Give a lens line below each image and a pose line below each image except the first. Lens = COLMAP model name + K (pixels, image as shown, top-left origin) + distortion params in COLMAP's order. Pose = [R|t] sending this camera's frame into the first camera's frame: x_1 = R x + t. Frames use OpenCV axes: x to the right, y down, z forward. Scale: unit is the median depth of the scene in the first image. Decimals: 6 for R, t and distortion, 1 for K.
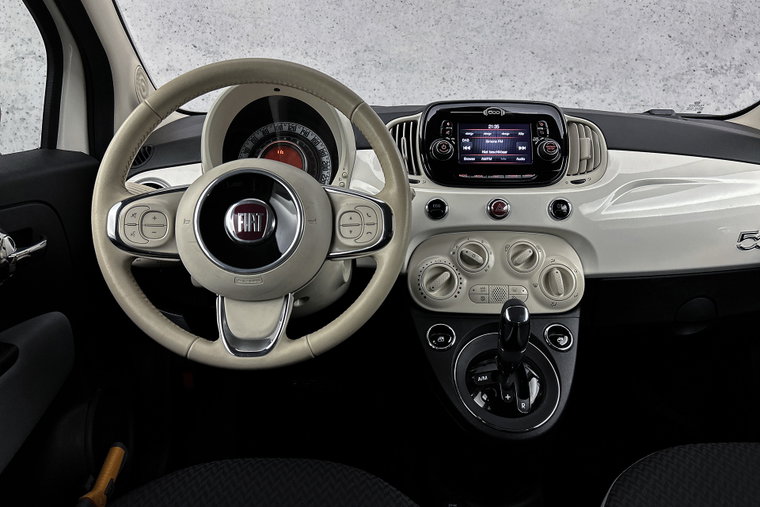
lens RADIAL K [[571.3, 0, 378.1], [0, 571.3, 260.3], [0, 0, 1]] dist [0.062960, -0.074920]
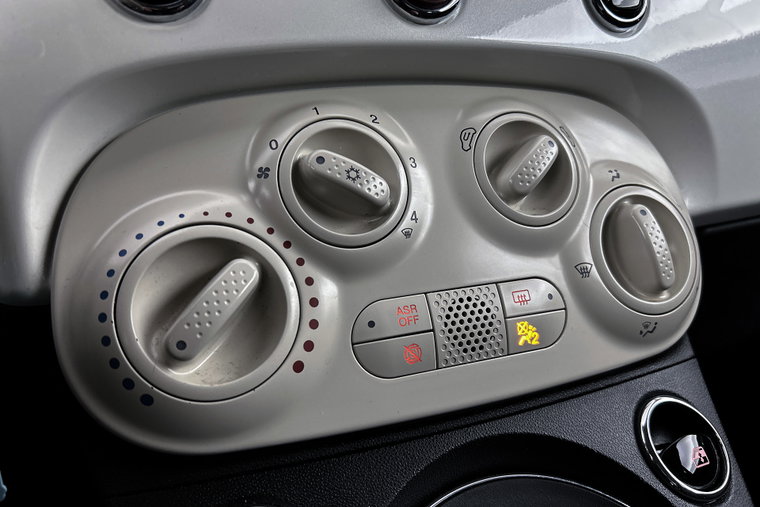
lens RADIAL K [[571.3, 0, 373.8], [0, 571.3, 255.3], [0, 0, 1]] dist [0.062960, -0.074920]
pose [[0.932649, -0.120544, 0.340051, 0.091934], [0.120921, 0.992457, 0.020169, 0.019991], [-0.339918, 0.022308, 0.940191, 0.770437]]
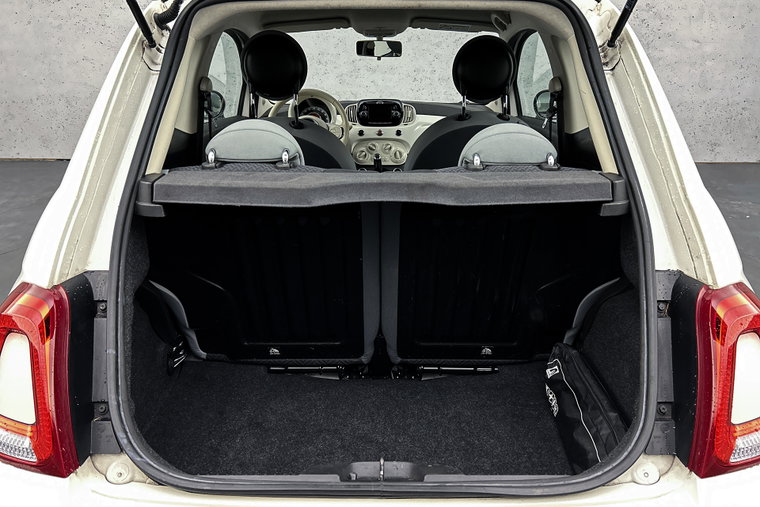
lens RADIAL K [[571.3, 0, 377.3], [0, 571.3, 261.4], [0, 0, 1]] dist [0.062960, -0.074920]
pose [[0.999685, -0.002591, -0.024949, 0.270791], [0.003058, 0.999821, 0.018697, 0.574608], [0.024896, -0.018767, 0.999514, -2.246460]]
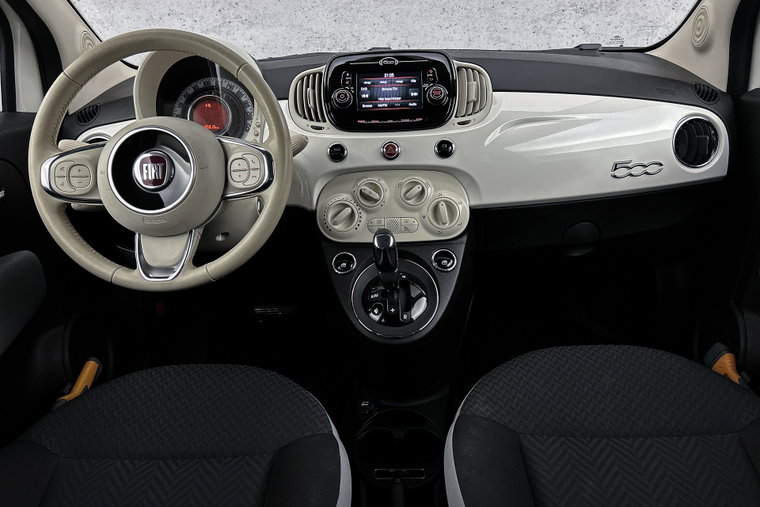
lens RADIAL K [[571.3, 0, 376.7], [0, 571.3, 262.5], [0, 0, 1]] dist [0.062960, -0.074920]
pose [[0.997804, -0.027392, -0.060308, 0.241149], [0.033928, 0.993332, 0.110186, 0.004998], [0.056887, -0.111990, 0.992080, -0.154298]]
